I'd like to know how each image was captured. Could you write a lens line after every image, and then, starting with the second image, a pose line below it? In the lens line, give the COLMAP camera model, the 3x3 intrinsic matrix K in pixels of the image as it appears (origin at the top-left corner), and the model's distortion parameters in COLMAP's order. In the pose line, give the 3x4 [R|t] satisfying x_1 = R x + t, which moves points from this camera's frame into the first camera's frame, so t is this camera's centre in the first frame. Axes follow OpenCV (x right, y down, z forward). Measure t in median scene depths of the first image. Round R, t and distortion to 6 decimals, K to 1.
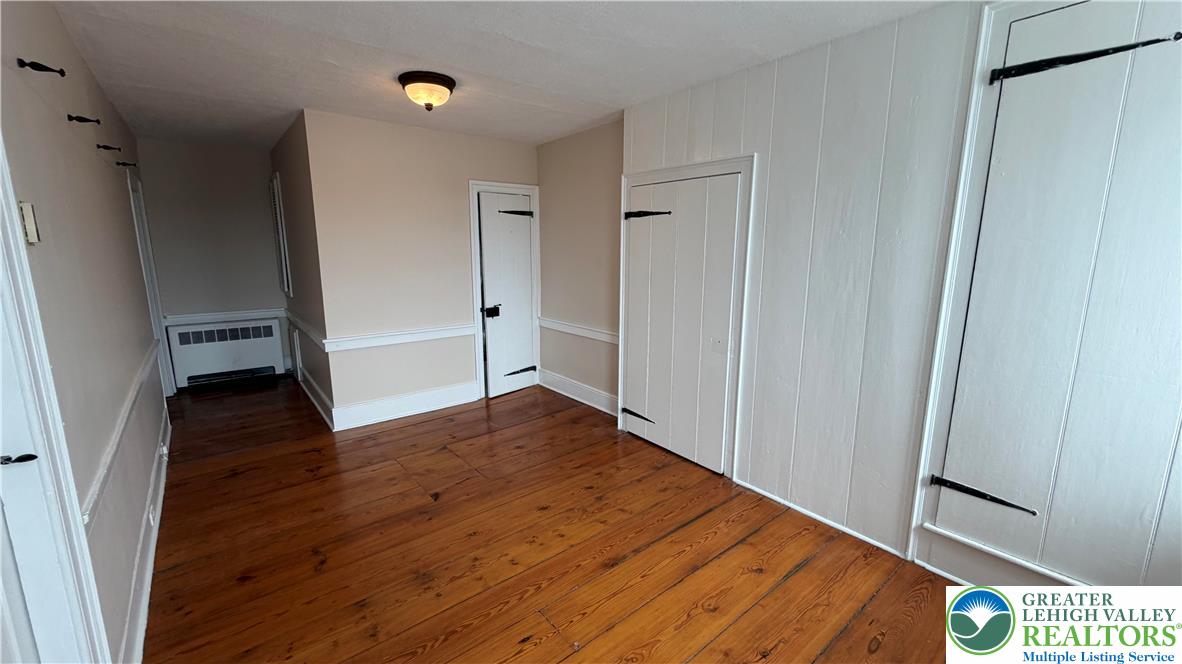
lens RADIAL K [[470.1, 0, 591.8], [0, 470.1, 333.9], [0, 0, 1]] dist [0.001644, 0.000195]
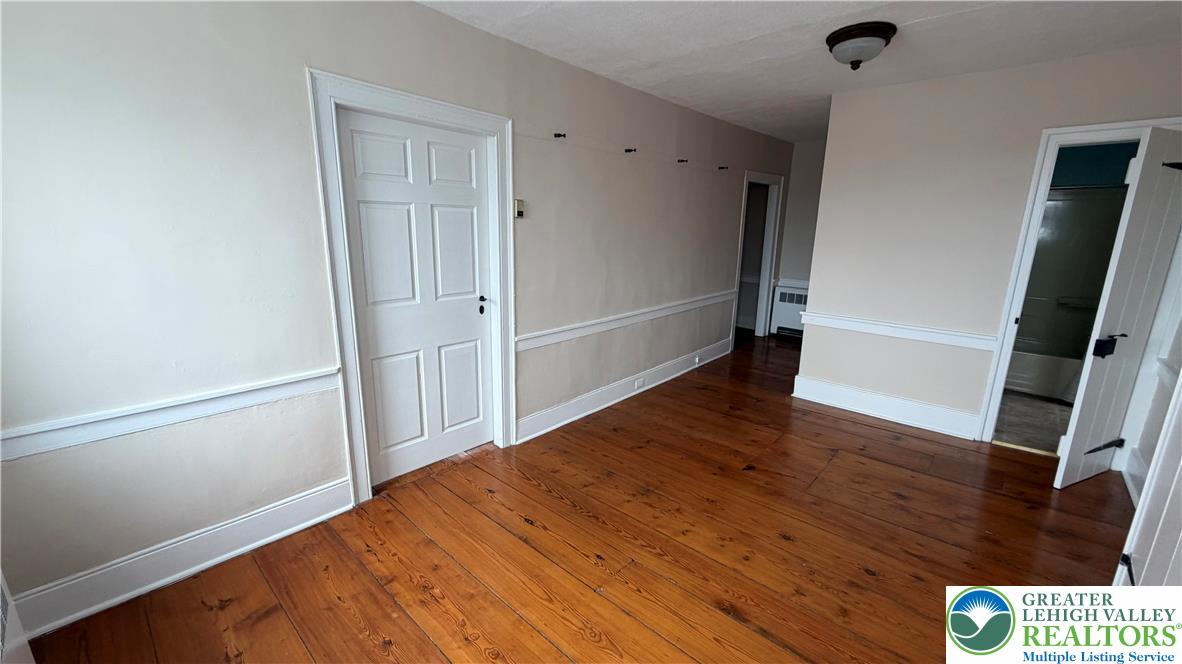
lens RADIAL K [[470.1, 0, 590.9], [0, 470.1, 328.9], [0, 0, 1]] dist [0.001644, 0.000195]
pose [[0.159002, 0.220403, -0.962362, 0.462083], [-0.199118, 0.961891, 0.187397, -0.063205], [0.966990, 0.161827, 0.196829, 0.348904]]
